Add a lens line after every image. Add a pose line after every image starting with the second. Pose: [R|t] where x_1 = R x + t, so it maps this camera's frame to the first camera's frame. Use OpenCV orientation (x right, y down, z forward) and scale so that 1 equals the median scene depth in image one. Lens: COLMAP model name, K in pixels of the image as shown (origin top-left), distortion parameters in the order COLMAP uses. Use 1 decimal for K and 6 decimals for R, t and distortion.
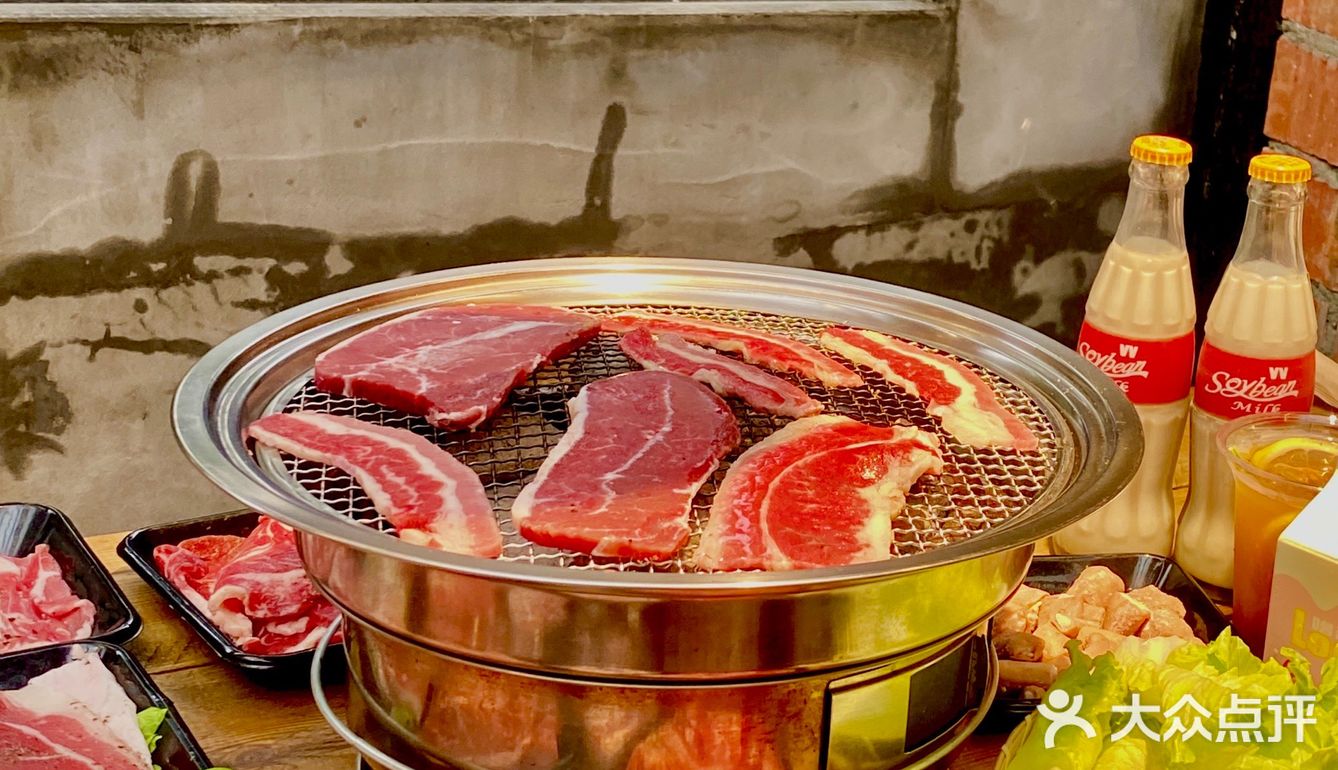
lens RADIAL K [[1395.0, 0, 669.1], [0, 1395.0, 384.9], [0, 0, 1]] dist [0.014878, 0.002385]
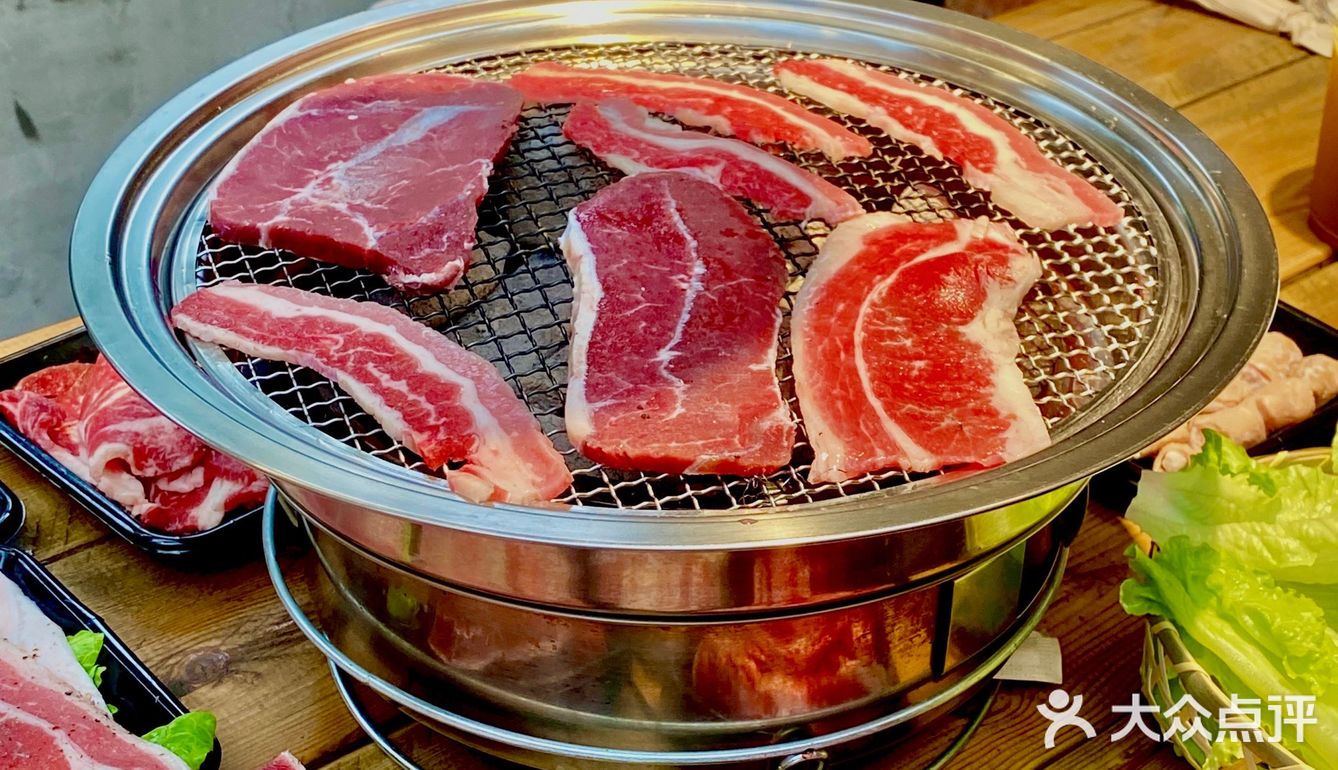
lens RADIAL K [[1556.1, 0, 511.7], [0, 1556.1, 385.5], [0, 0, 1]] dist [0.056568, -0.021327]
pose [[0.993609, -0.112757, 0.005269, -0.102674], [0.109513, 0.974231, 0.197184, -0.078034], [-0.027367, -0.195347, 0.980352, 0.090964]]
